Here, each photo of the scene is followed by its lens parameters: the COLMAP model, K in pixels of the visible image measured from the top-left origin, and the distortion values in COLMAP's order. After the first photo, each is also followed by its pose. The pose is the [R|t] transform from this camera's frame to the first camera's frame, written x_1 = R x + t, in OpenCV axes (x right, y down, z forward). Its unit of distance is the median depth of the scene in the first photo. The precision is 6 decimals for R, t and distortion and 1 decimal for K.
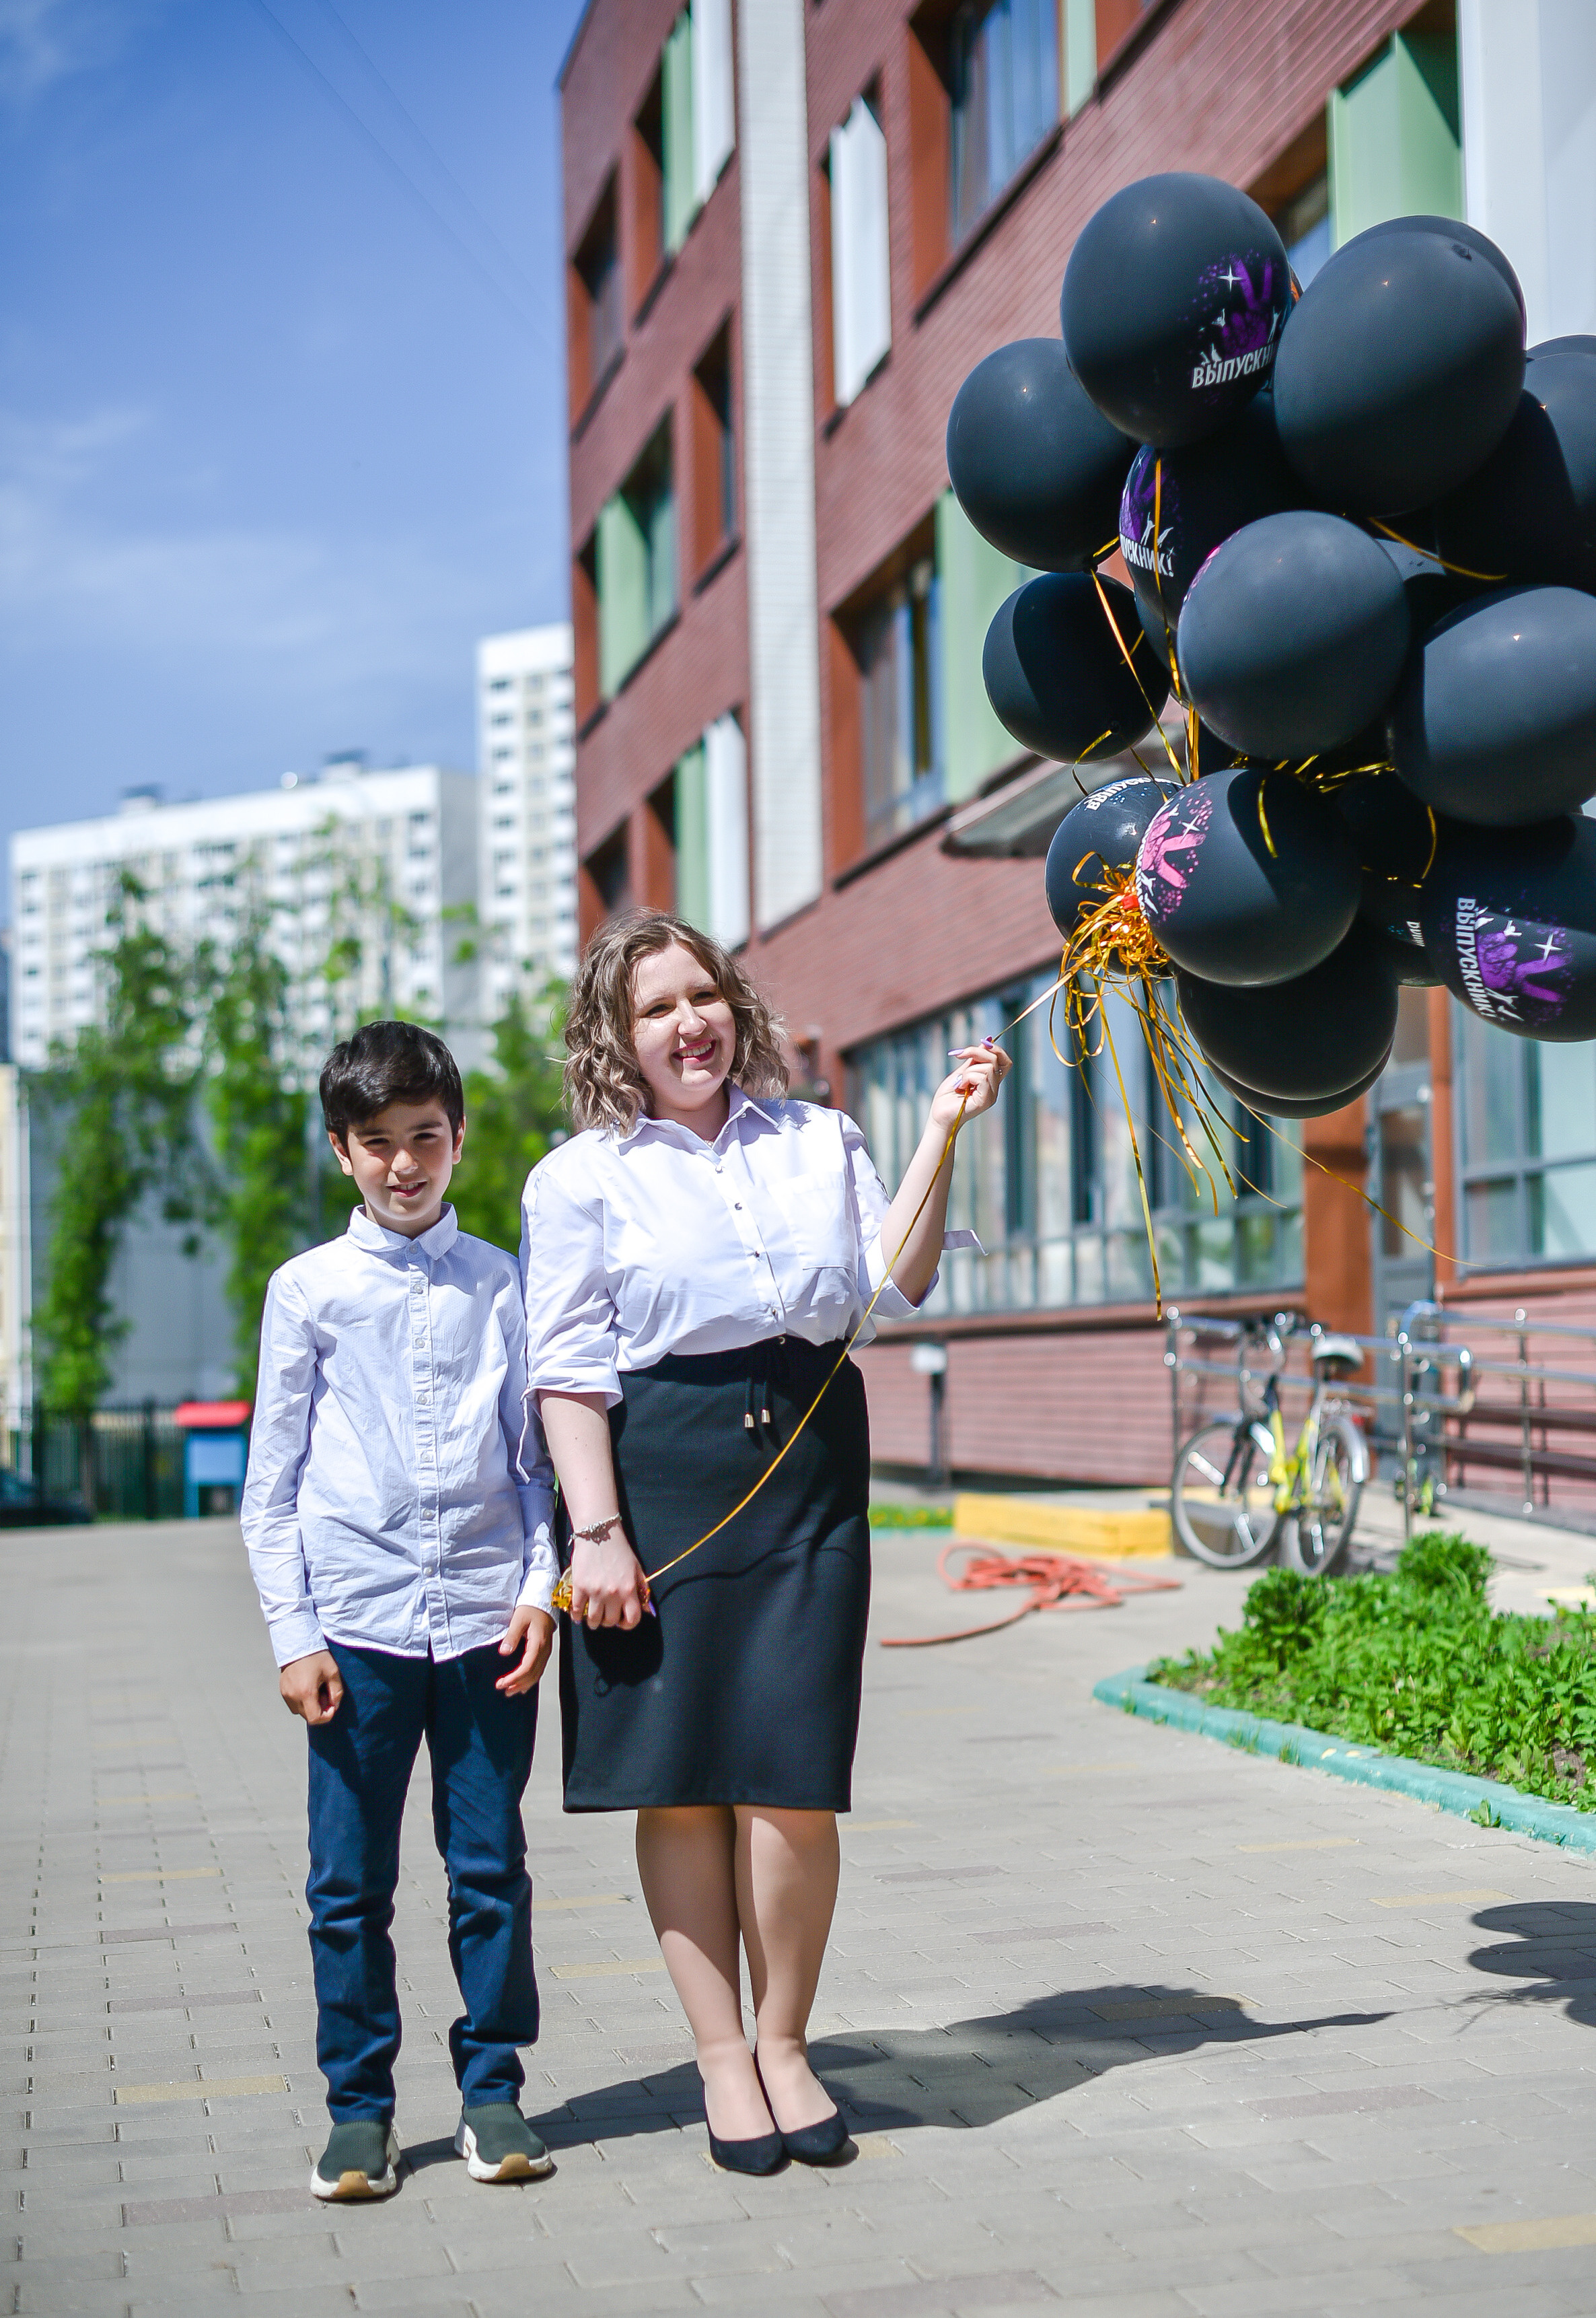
lens RADIAL K [[3432.0, 0, 794.7], [0, 3432.0, 1237.7], [0, 0, 1]] dist [-0.003957, 0.014170]
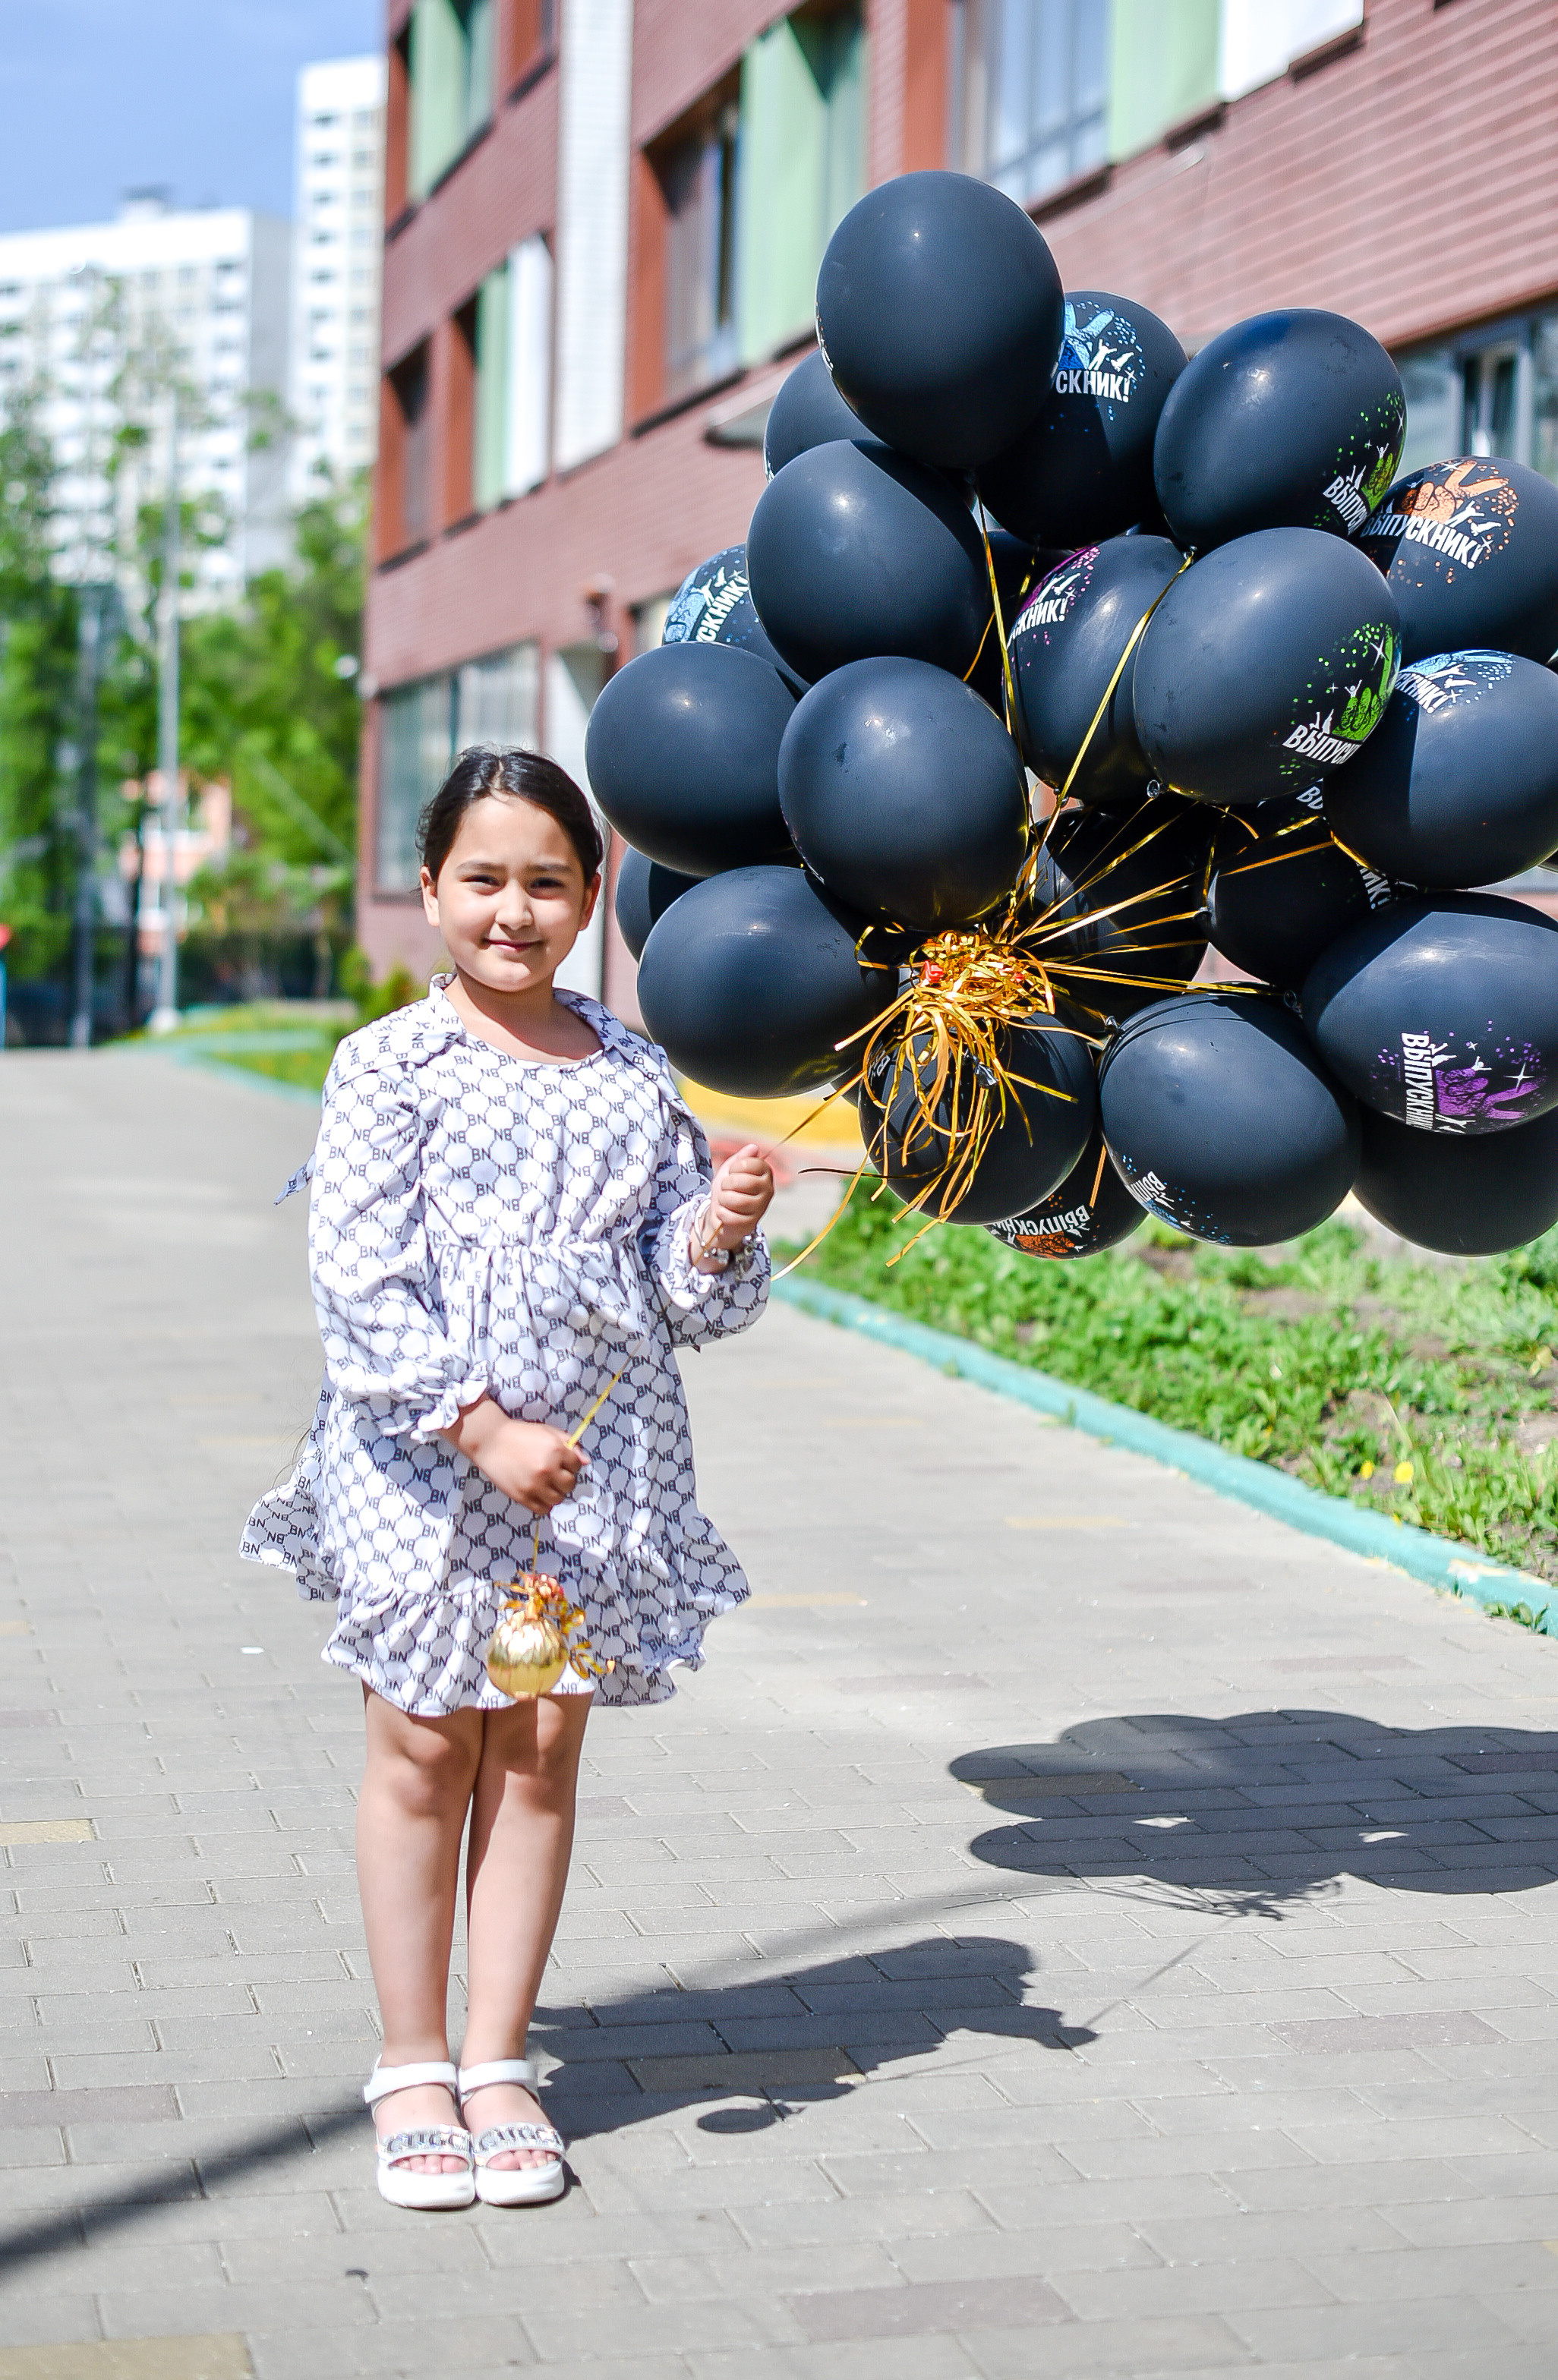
lens RADIAL K [[3858.1, 0, 627.9], [0, 3858.1, 1053.2], [0, 0, 1]] dist [-0.013633, -0.012864]
pose [[0.998806, 0.048784, 0.002496, 0.016671], [-0.048833, 0.995894, 0.076229, -0.011643], [0.001233, -0.076260, 0.997087, -0.094875]]
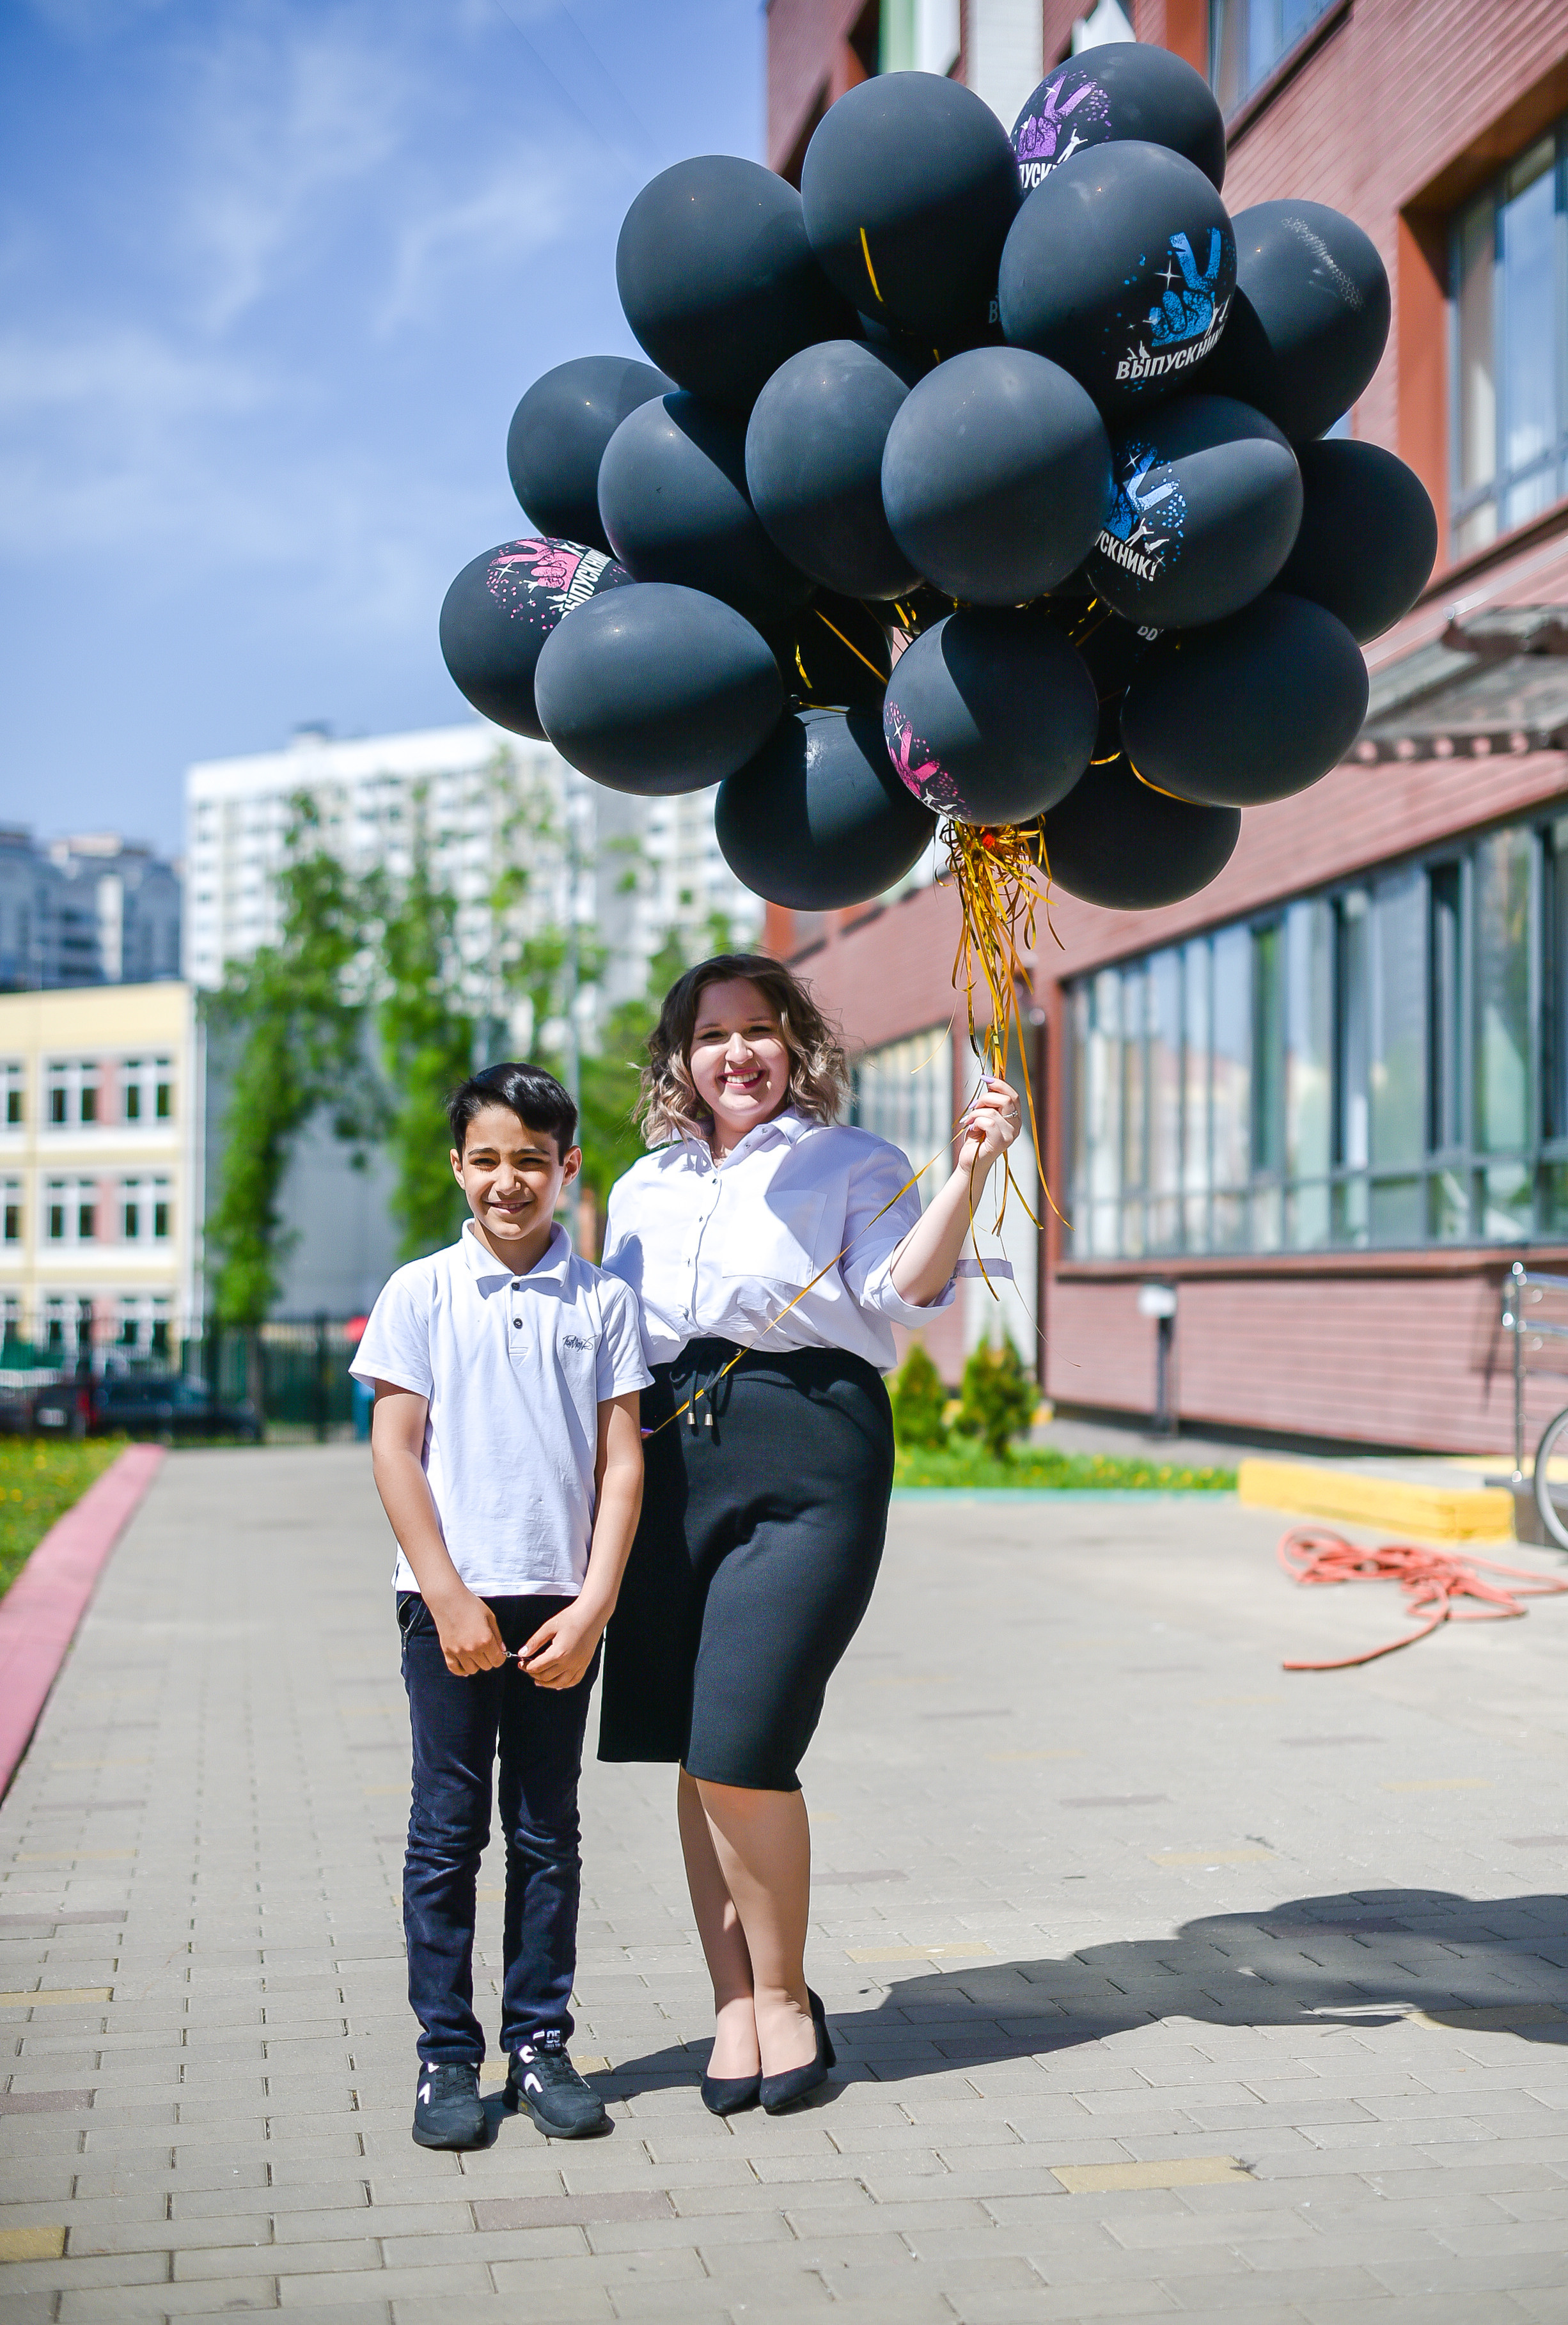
lens RADIAL K [[3269.0, 0, 784.0], [0, 3269.0, 1162.5], [0, 0, 1]] dist [0.013010, 0.067978]
pose [[0.998883, 0.023440, -0.041029, -0.025177], [-0.023479, 0.999724, -0.000476, -0.000405], [0.041006, 0.001439, 0.999158, 0.076299]]
